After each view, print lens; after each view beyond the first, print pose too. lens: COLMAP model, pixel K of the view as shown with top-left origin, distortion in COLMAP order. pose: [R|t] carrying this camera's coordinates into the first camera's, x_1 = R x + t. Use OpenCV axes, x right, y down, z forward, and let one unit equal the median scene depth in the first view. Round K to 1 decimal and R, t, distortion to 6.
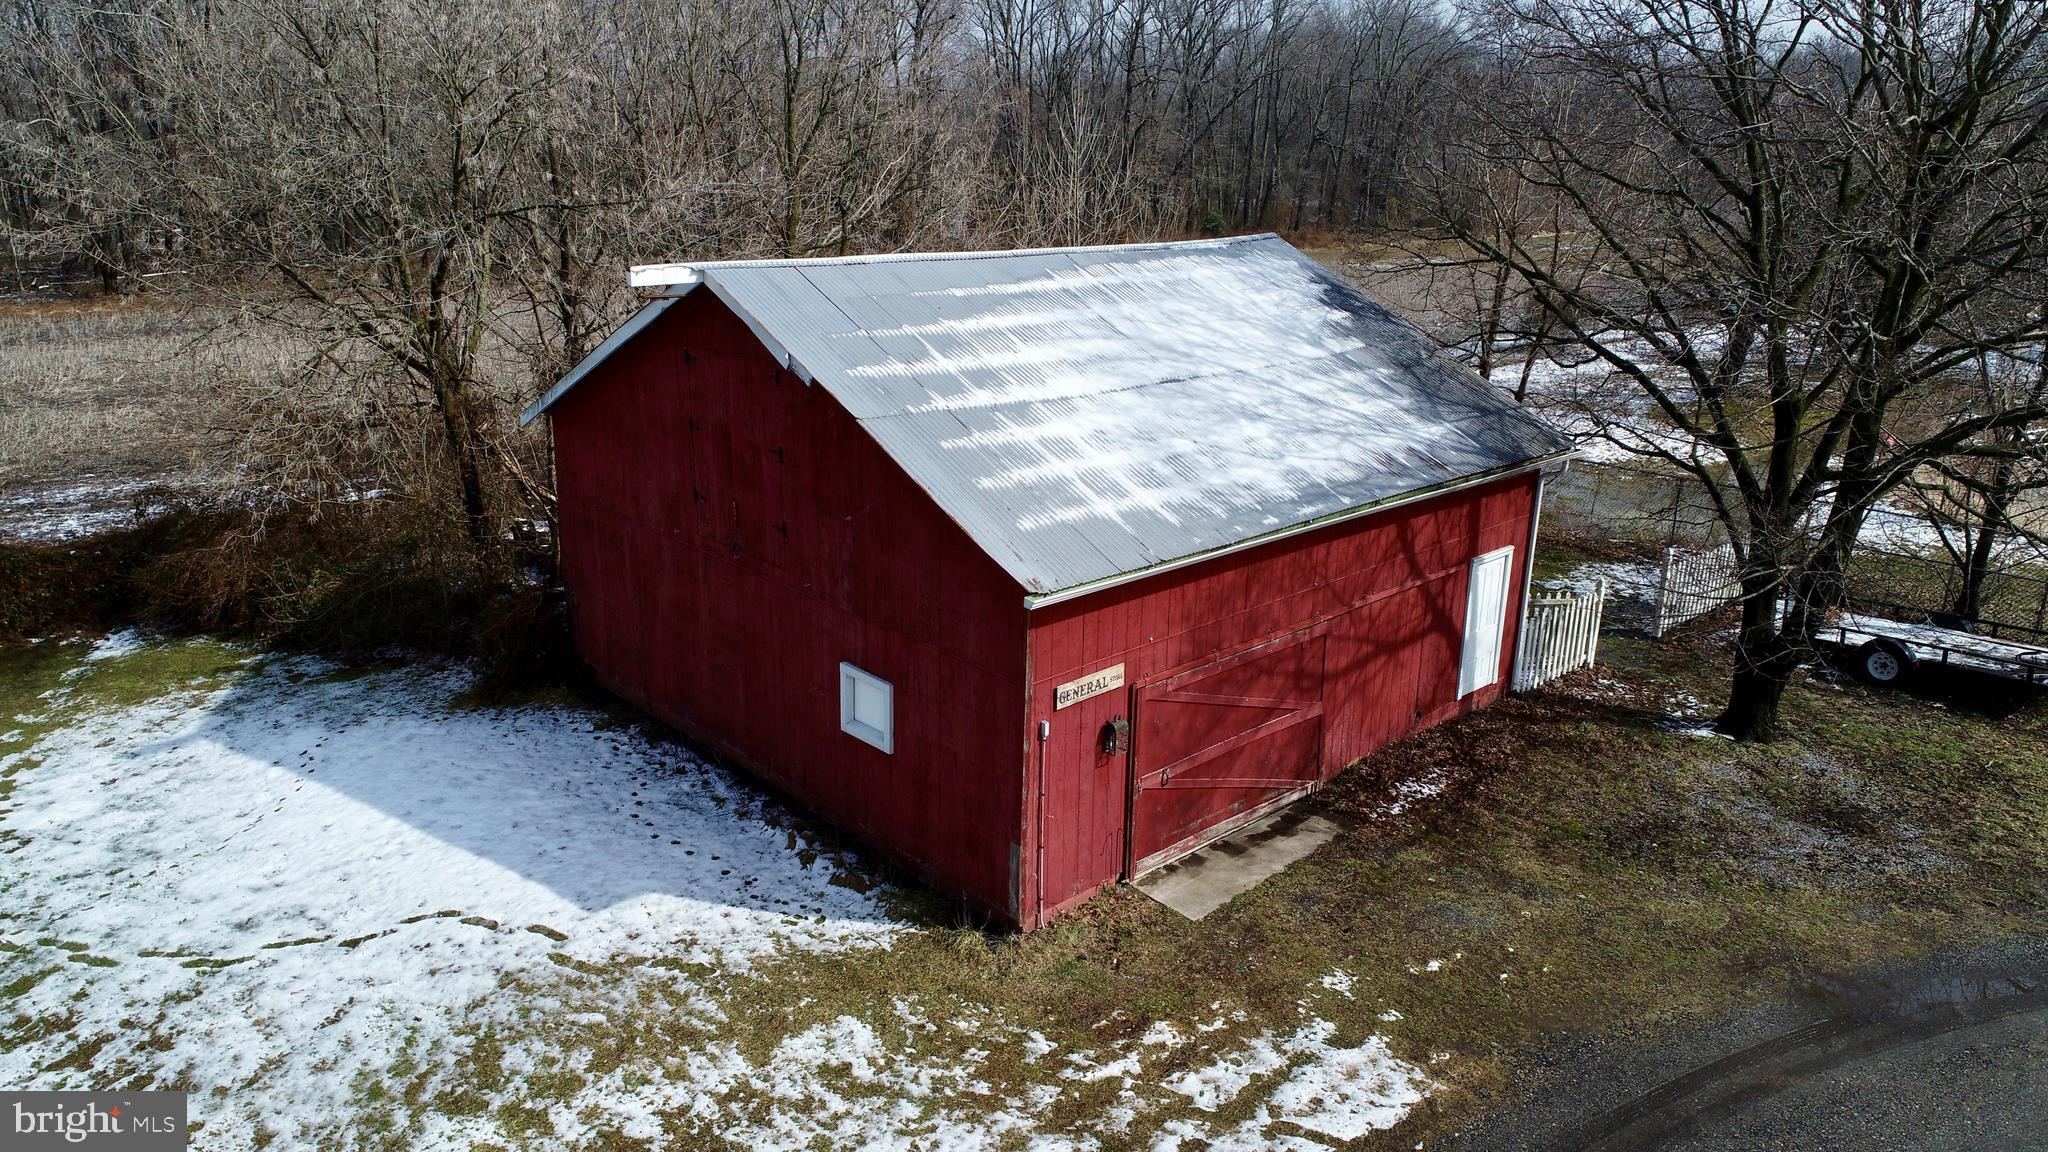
lens RADIAL K [[1359.5, 0, 1024.1], [0, 1359.5, 571.0], [0, 0, 1]] dist [-0.006388, -0.001293]
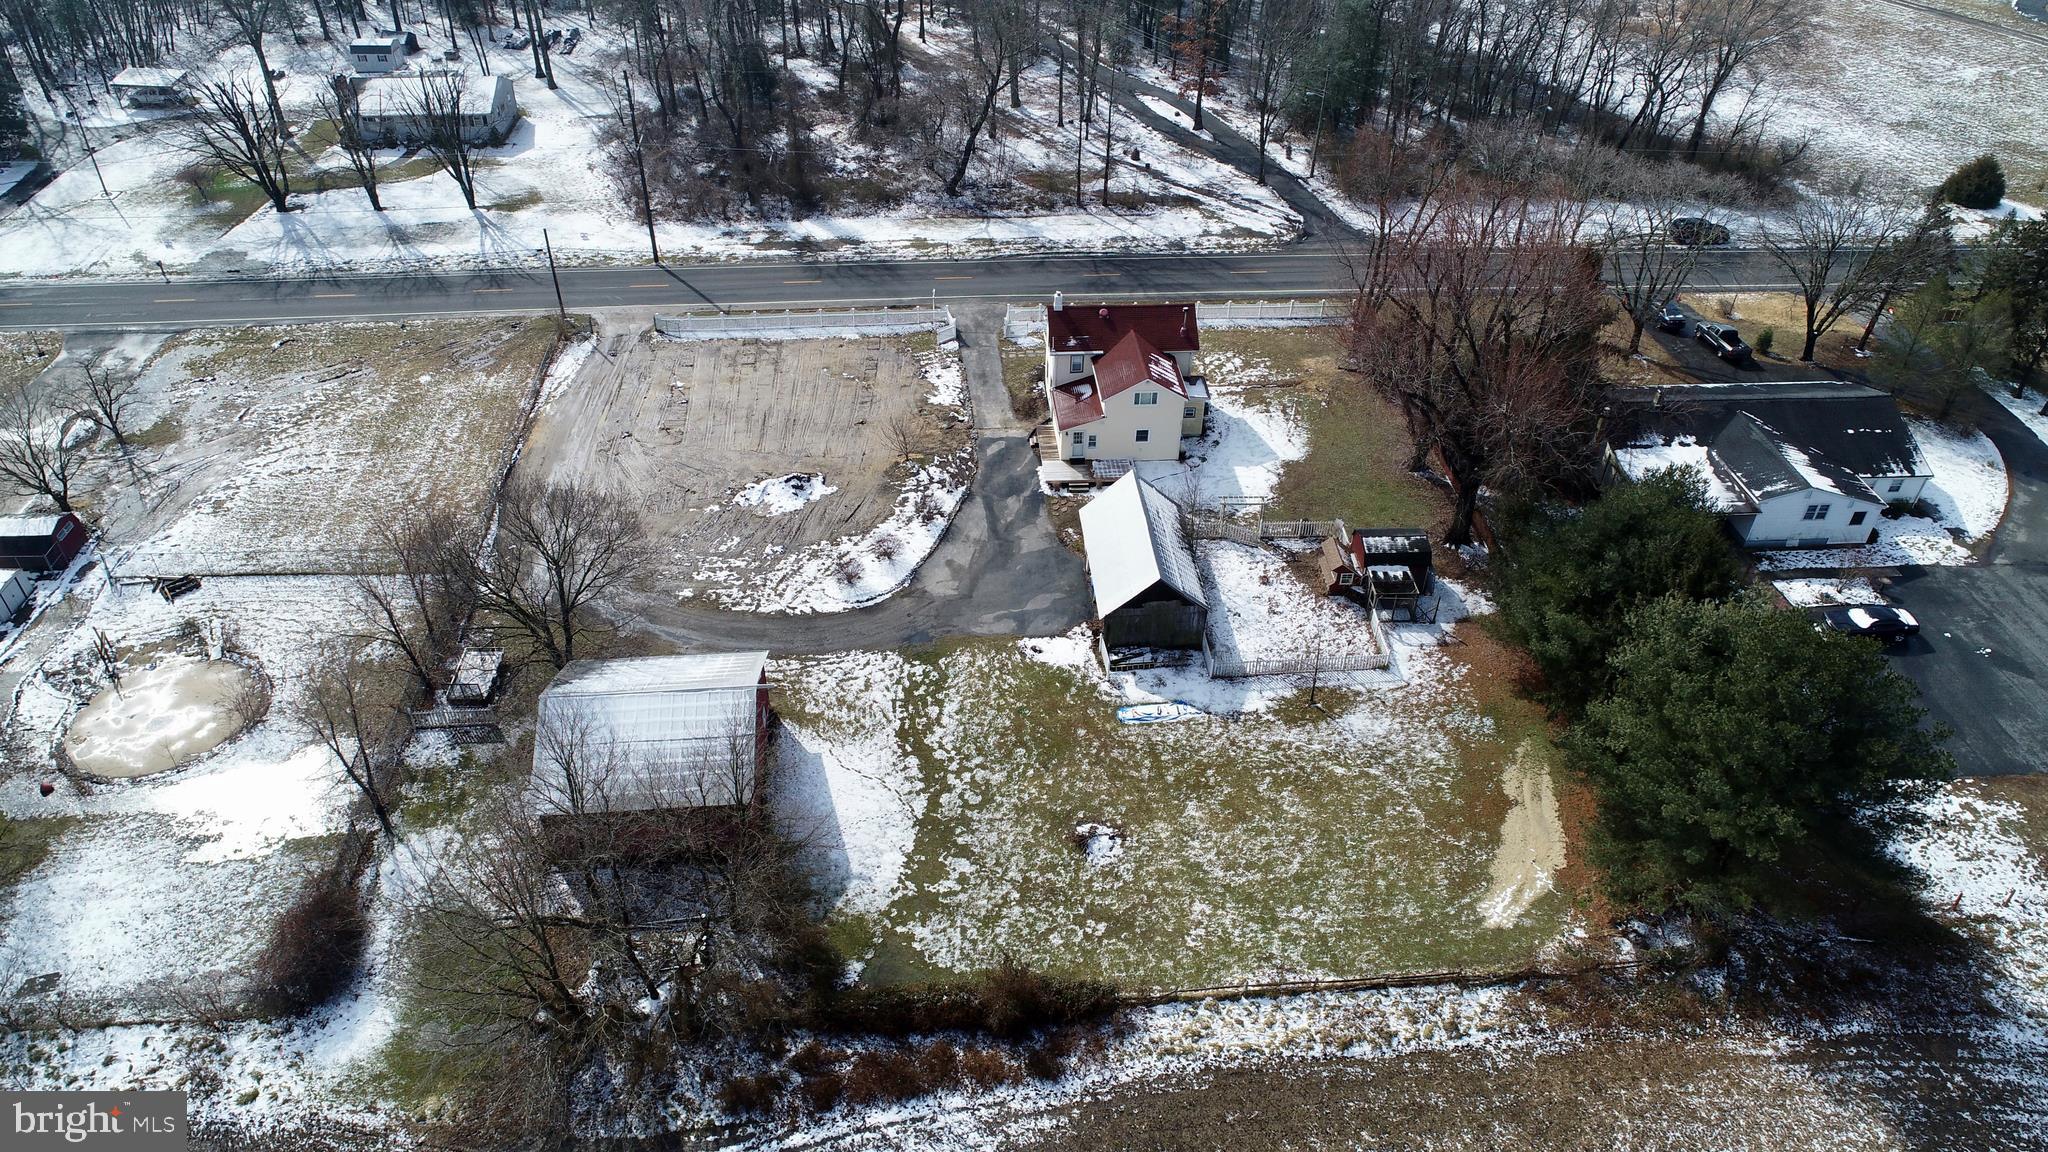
lens RADIAL K [[1359.5, 0, 1025.1], [0, 1359.5, 577.3], [0, 0, 1]] dist [-0.006388, -0.001293]
pose [[-0.783540, -0.404574, 0.471577, -2.229724], [0.158382, 0.603847, 0.781207, -2.917786], [-0.600816, 0.686796, -0.409061, 1.597333]]
